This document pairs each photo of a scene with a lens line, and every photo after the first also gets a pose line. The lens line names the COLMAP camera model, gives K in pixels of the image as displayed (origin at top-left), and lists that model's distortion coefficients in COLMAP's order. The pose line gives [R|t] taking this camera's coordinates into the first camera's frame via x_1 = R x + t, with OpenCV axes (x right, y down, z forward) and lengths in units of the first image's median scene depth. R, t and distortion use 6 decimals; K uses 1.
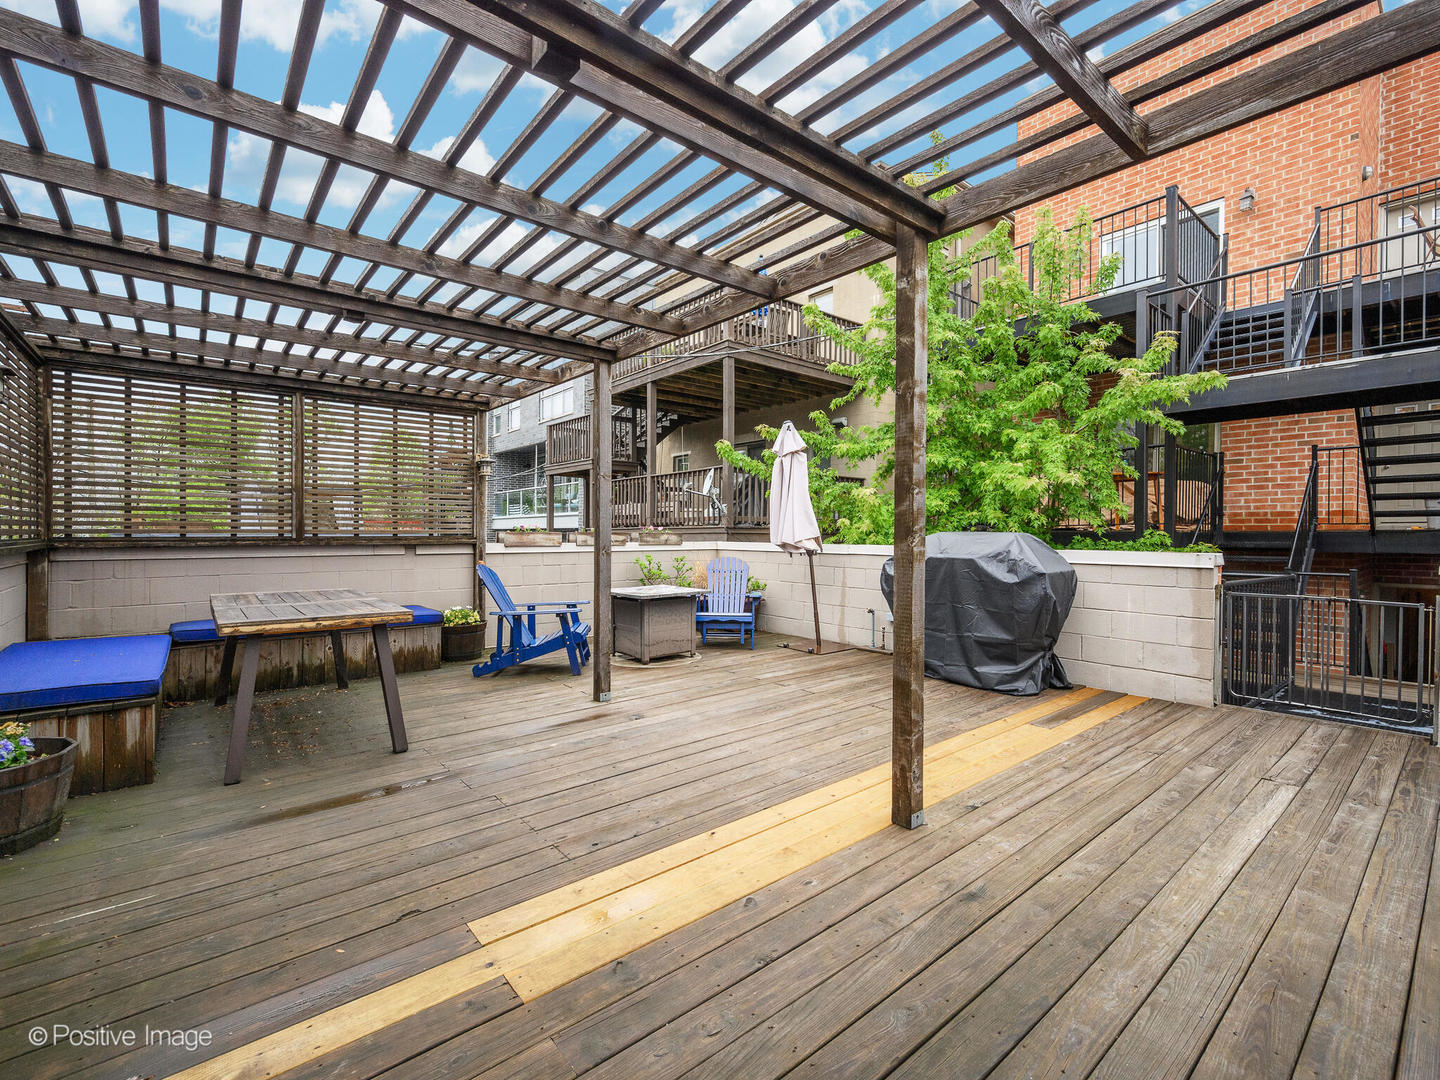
lens RADIAL K [[648.7, 0, 723.4], [0, 648.7, 540.5], [0, 0, 1]] dist [0.002362, 0.000211]
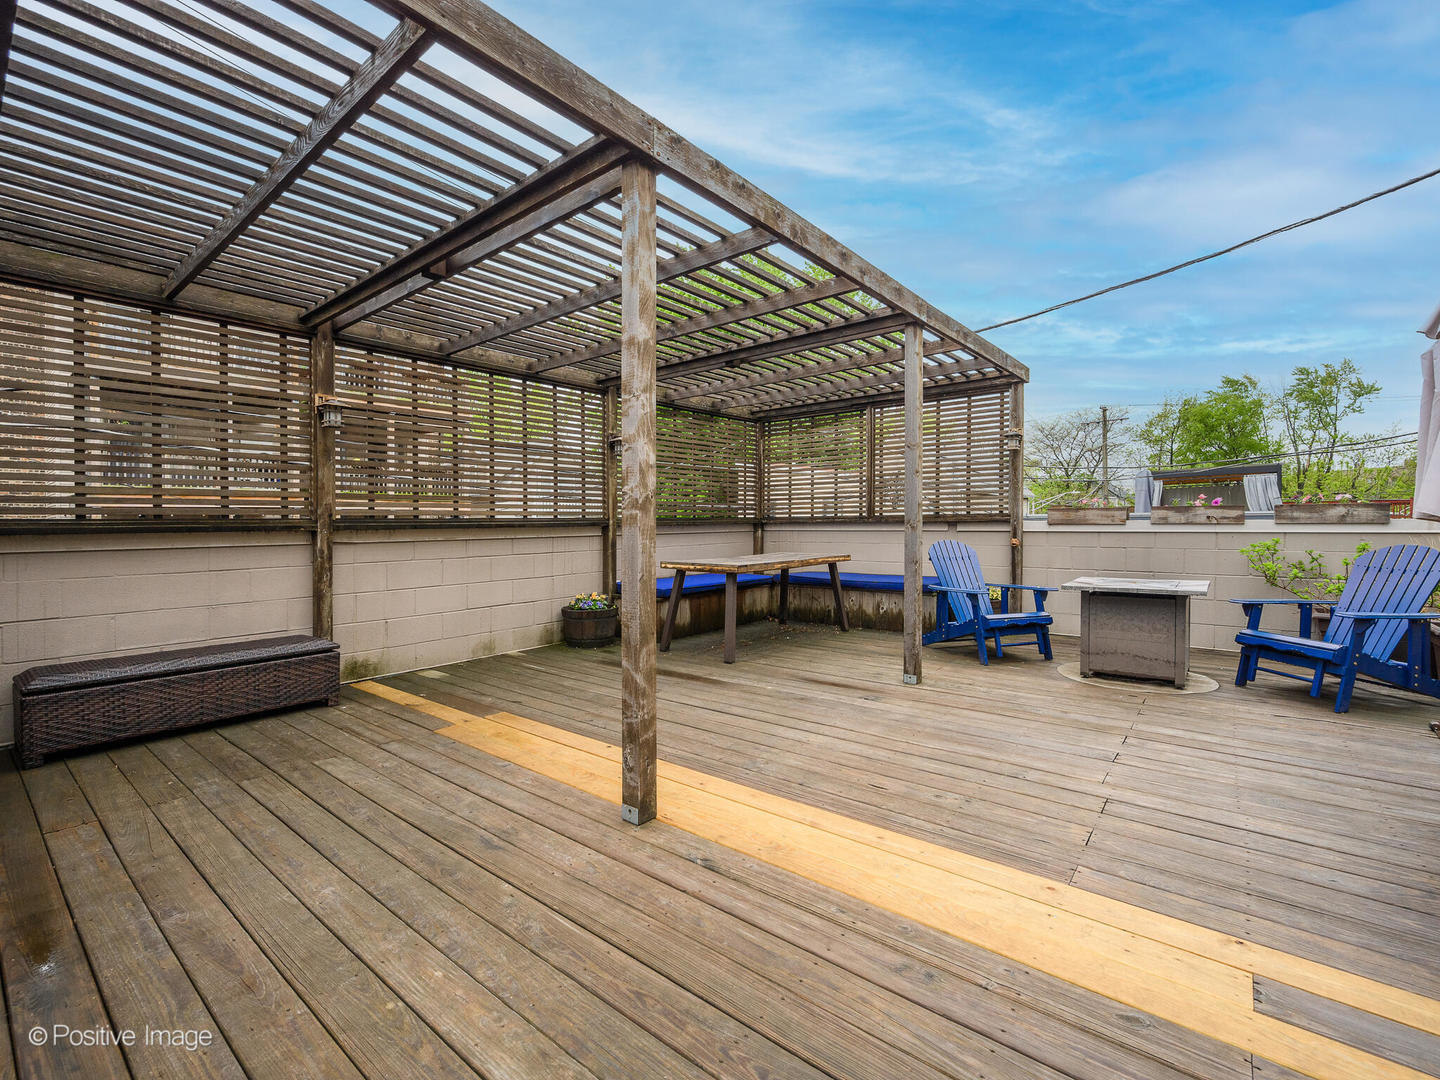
lens RADIAL K [[648.7, 0, 723.2], [0, 648.7, 533.7], [0, 0, 1]] dist [0.002362, 0.000211]
pose [[0.190704, 0.014125, -0.981546, 0.812576], [-0.003549, 0.999900, 0.013699, 0.019277], [0.981641, 0.000871, 0.190735, 0.646476]]
